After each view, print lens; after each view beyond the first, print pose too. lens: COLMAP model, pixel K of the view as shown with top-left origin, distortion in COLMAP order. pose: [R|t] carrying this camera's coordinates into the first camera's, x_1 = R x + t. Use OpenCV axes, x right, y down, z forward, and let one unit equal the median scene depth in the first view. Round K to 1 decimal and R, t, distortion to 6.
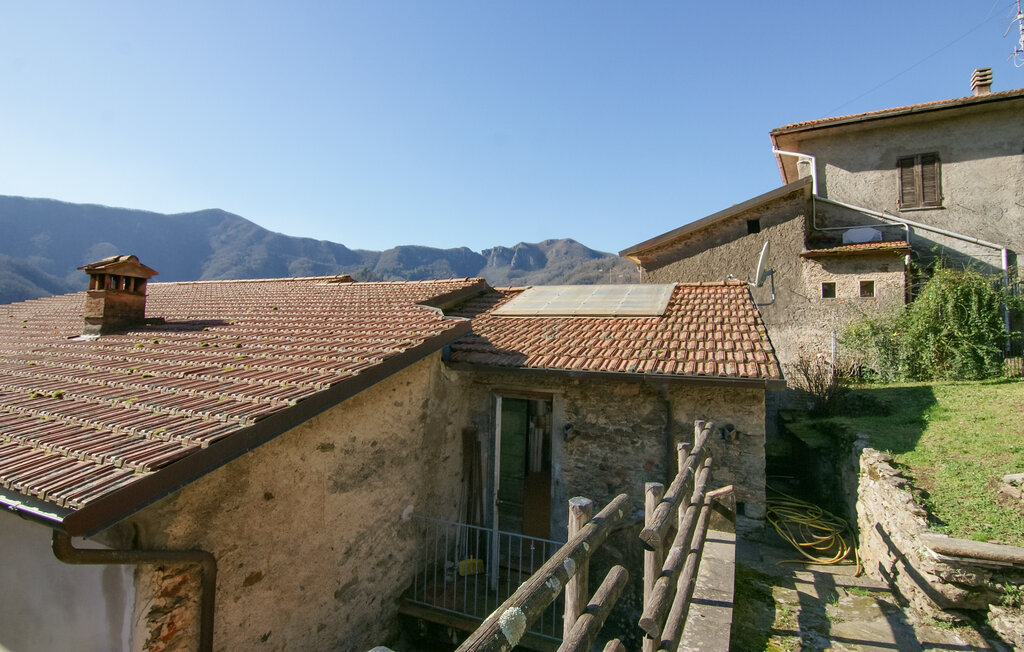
lens RADIAL K [[500.2, 0, 512.2], [0, 500.2, 310.6], [0, 0, 1]] dist [-0.008235, -0.008540]
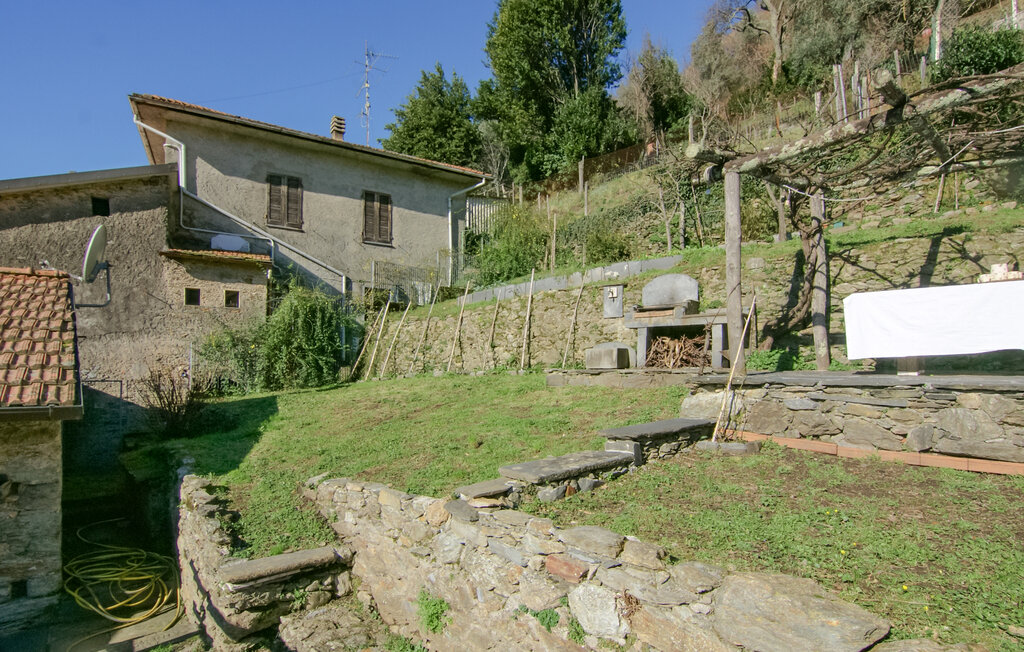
lens RADIAL K [[515.5, 0, 527.7], [0, 515.5, 367.0], [0, 0, 1]] dist [-0.024443, -0.002068]
pose [[0.444438, -0.024278, 0.895481, 0.077512], [-0.056853, 0.996853, 0.055244, 0.000935], [-0.894004, -0.075463, 0.441659, 0.033650]]
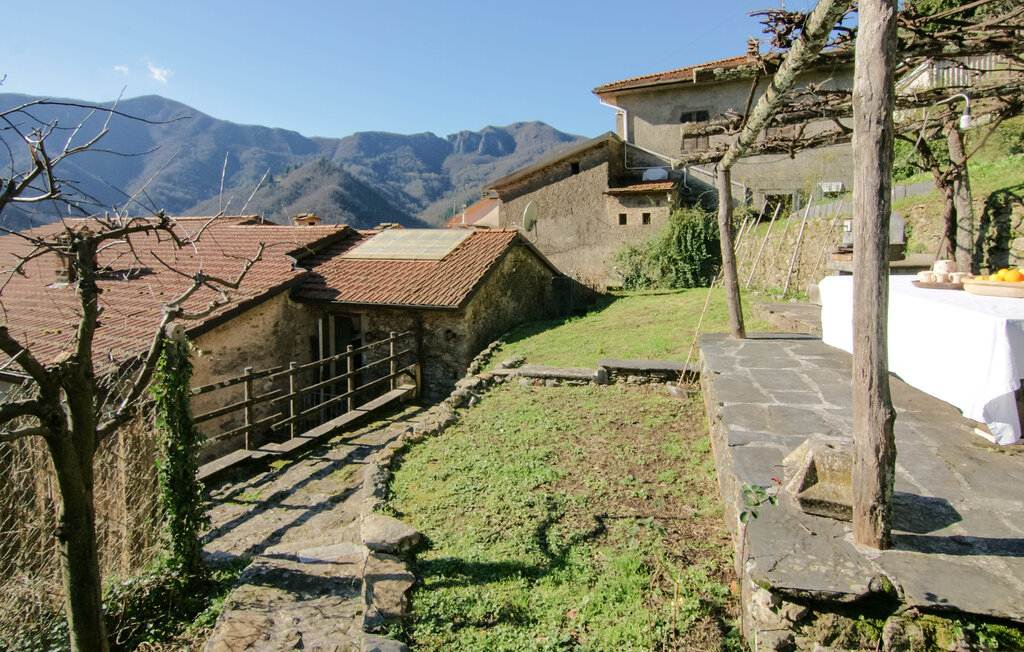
lens RADIAL K [[520.3, 0, 509.6], [0, 520.3, 245.0], [0, 0, 1]] dist [-0.003551, -0.001759]
pose [[0.998374, -0.031591, 0.047442, 0.291795], [0.027098, 0.995341, 0.092529, -0.121021], [-0.050144, -0.091093, 0.994579, -0.418482]]
